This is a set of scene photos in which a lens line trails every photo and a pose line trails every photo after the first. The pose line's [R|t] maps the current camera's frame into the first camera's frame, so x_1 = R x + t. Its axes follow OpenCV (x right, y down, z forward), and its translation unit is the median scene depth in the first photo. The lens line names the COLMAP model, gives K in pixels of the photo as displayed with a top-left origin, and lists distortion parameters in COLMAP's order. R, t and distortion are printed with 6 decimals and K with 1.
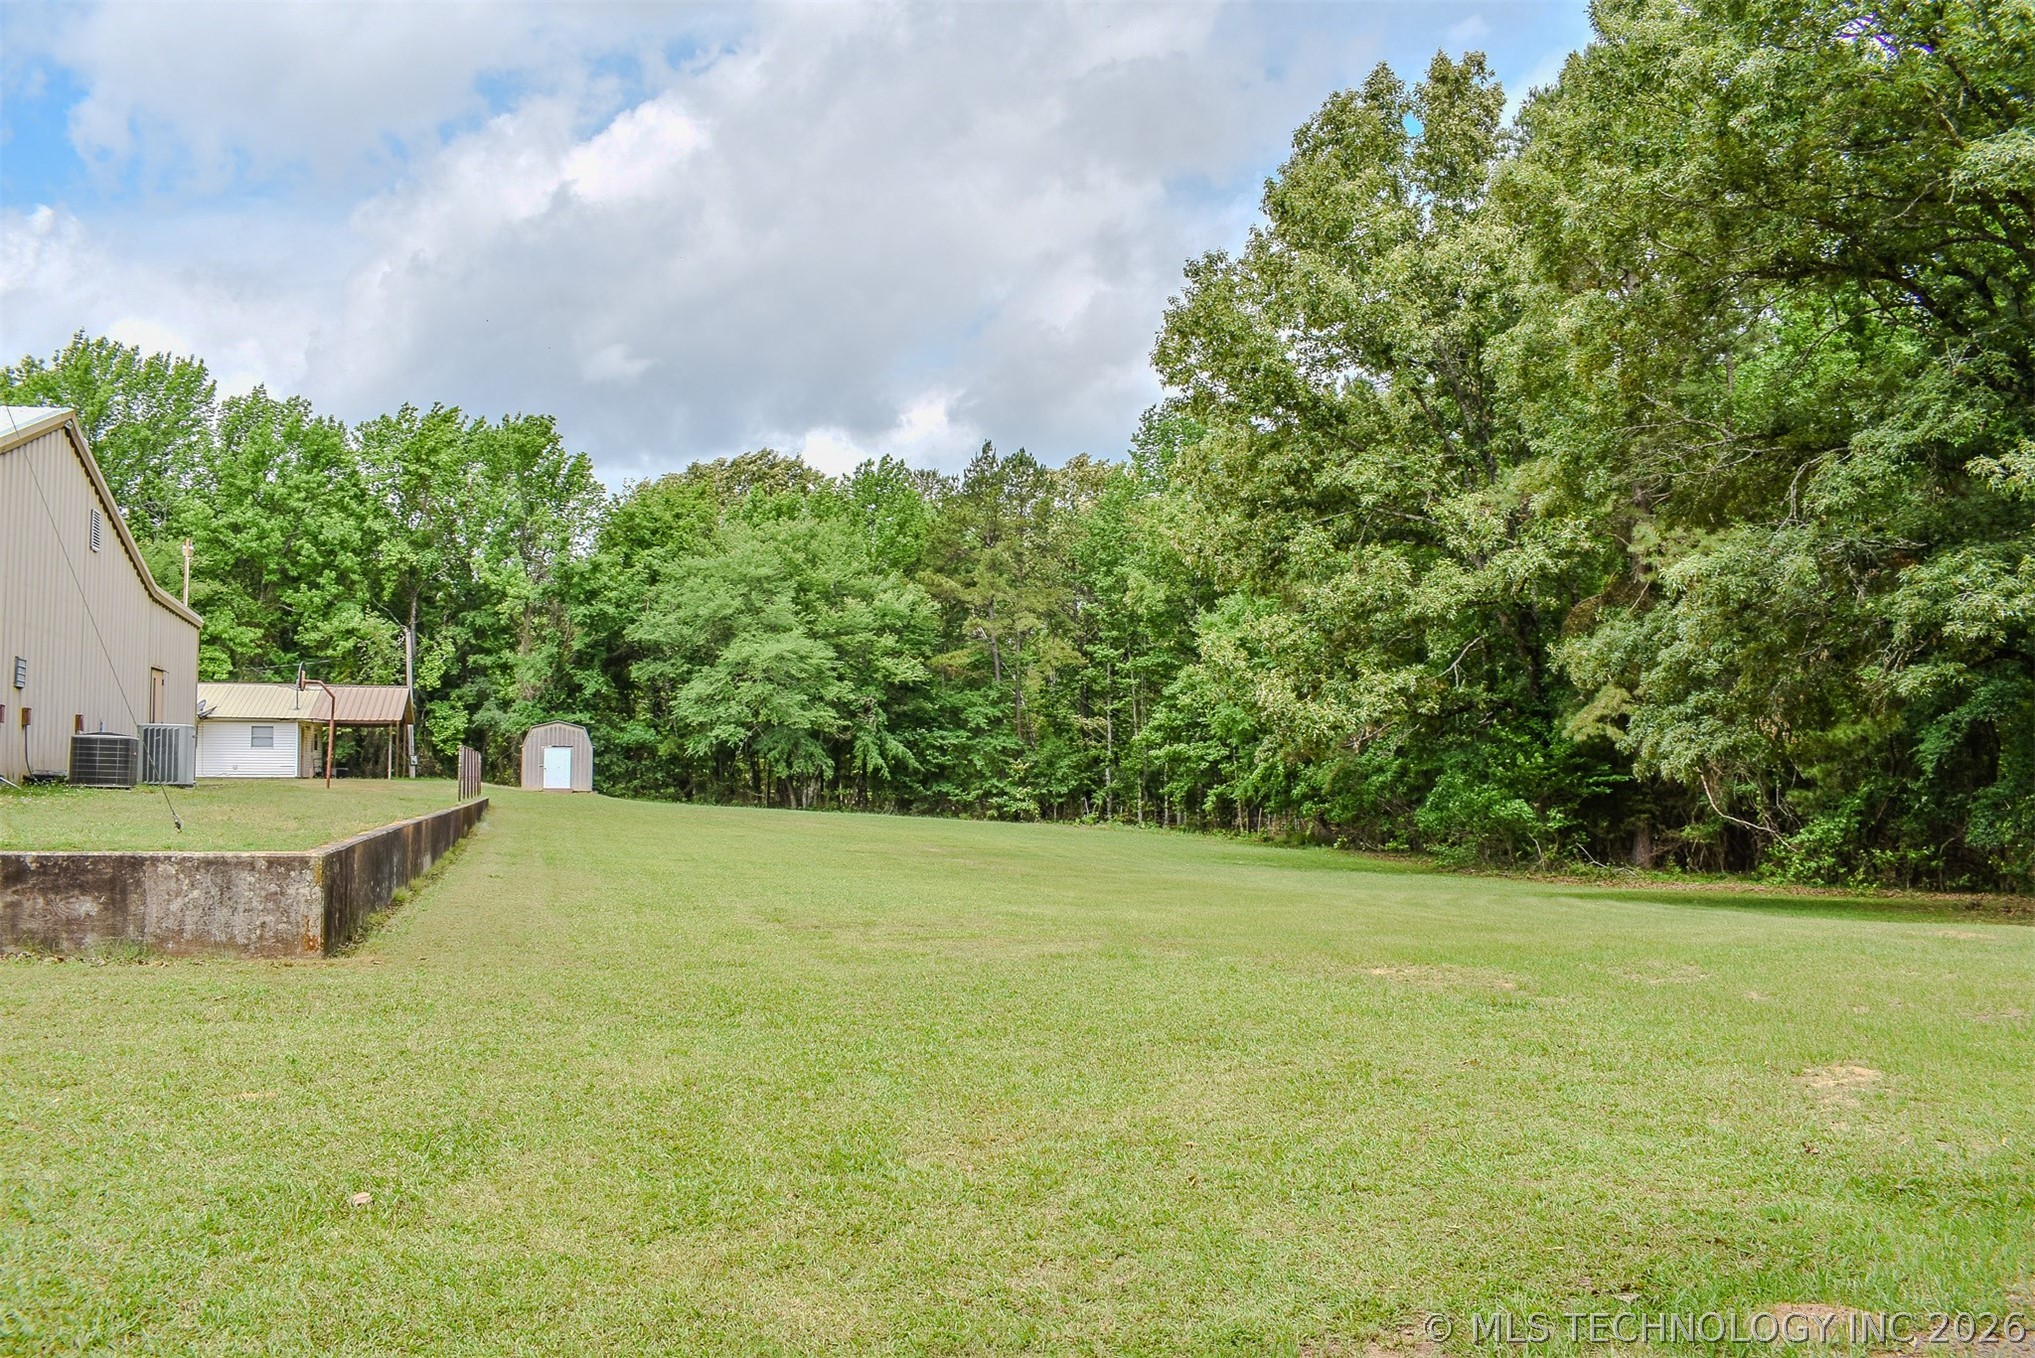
lens RADIAL K [[1623.9, 0, 1017.7], [0, 1623.9, 697.9], [0, 0, 1]] dist [-0.062167, -0.000243]
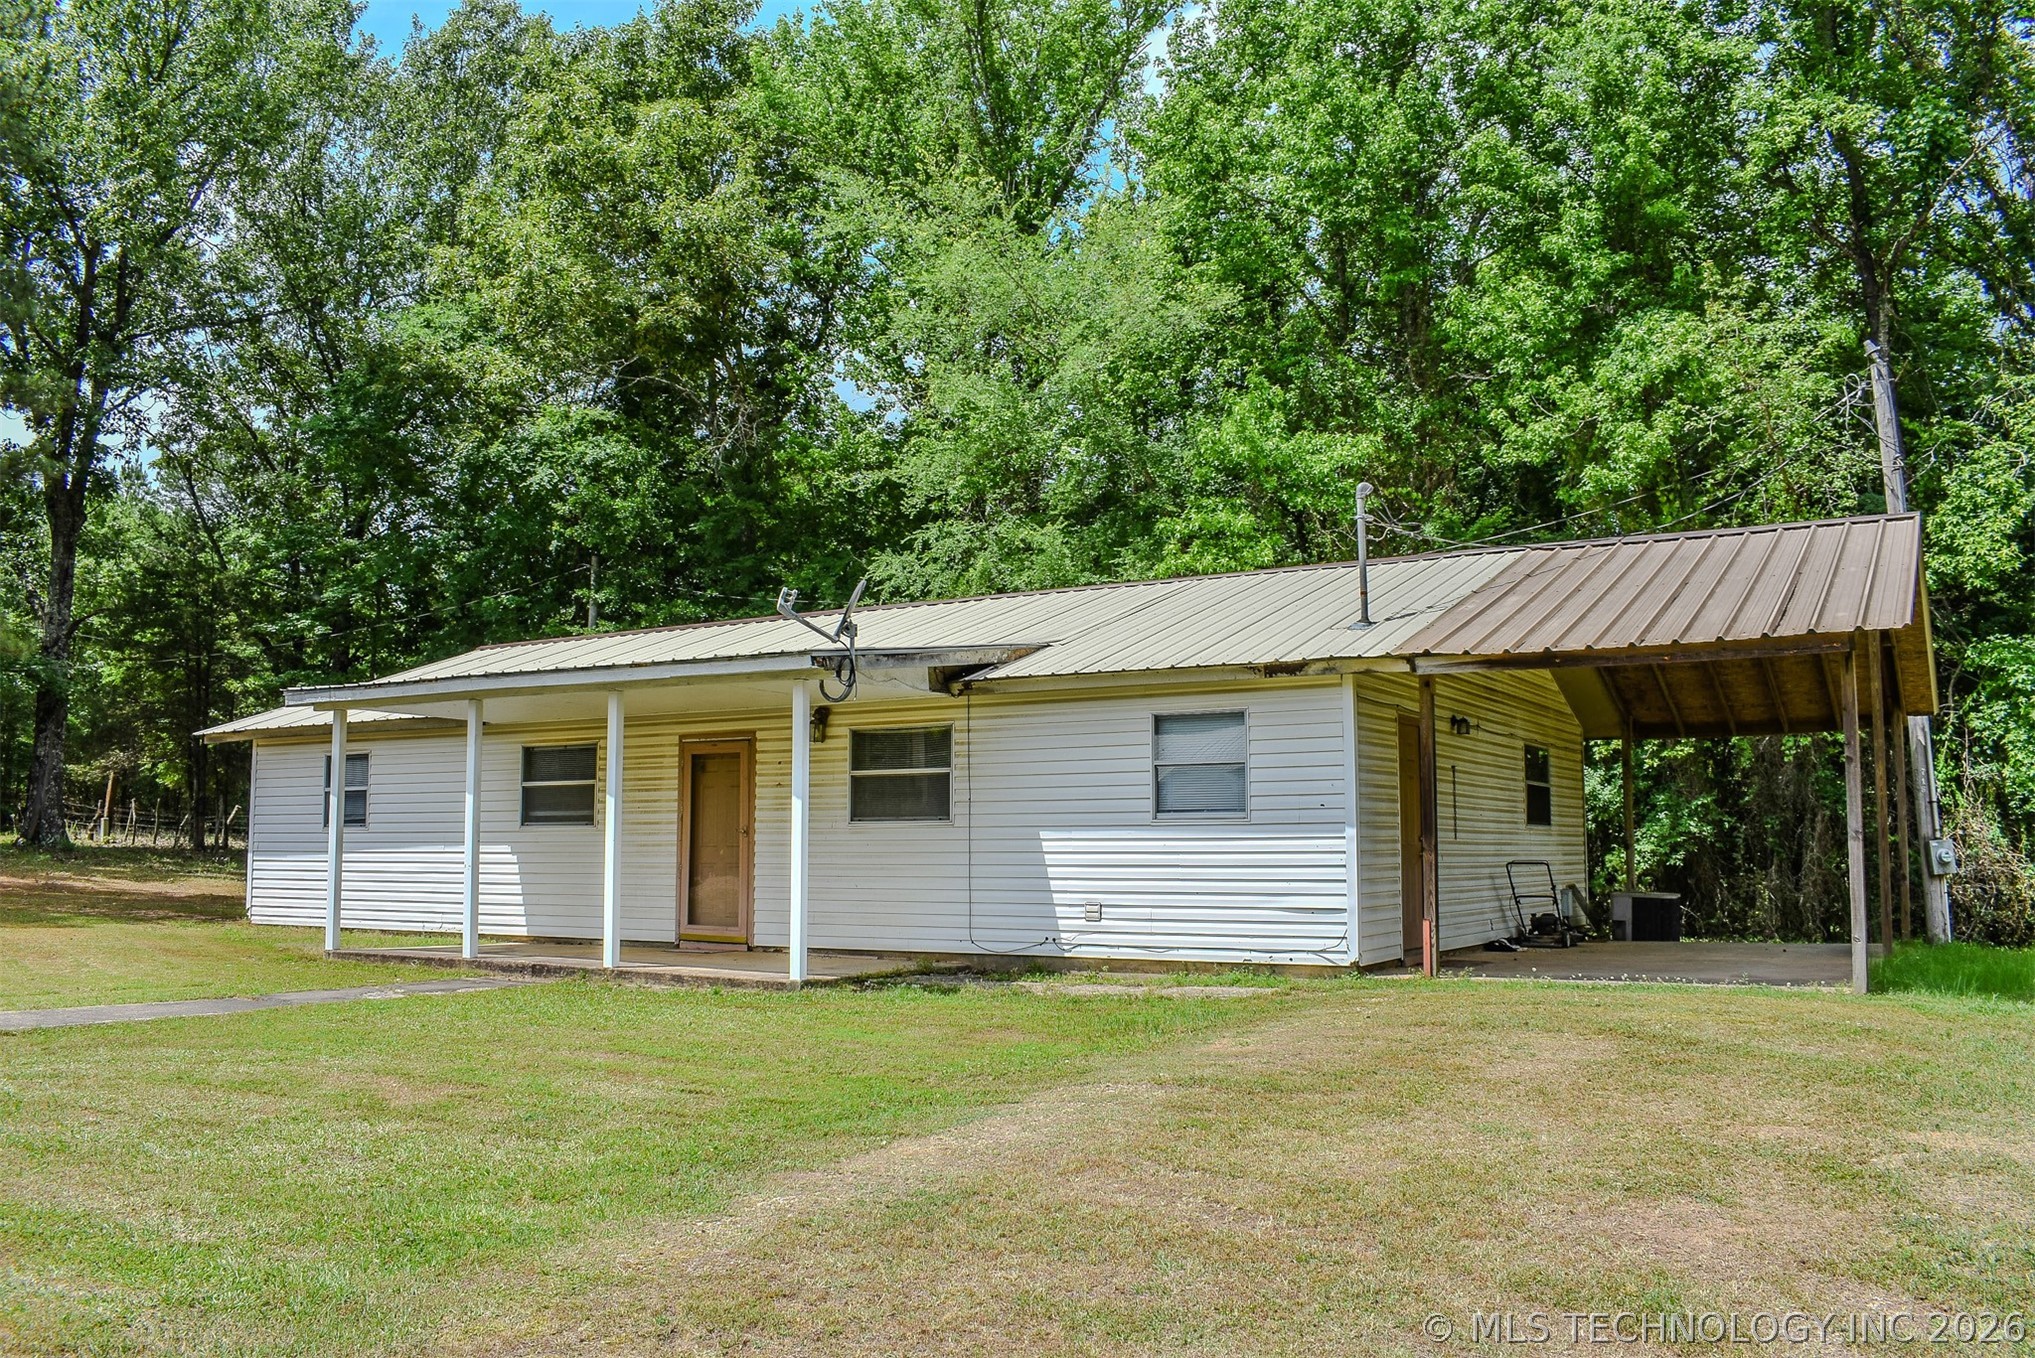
lens RADIAL K [[1649.4, 0, 1019.1], [0, 1649.4, 666.5], [0, 0, 1]] dist [-0.090483, 0.012320]
pose [[0.670828, -0.090750, -0.736040, -0.287714], [0.041746, 0.995532, -0.084697, 0.024632], [0.740437, 0.026090, 0.671619, 0.730814]]
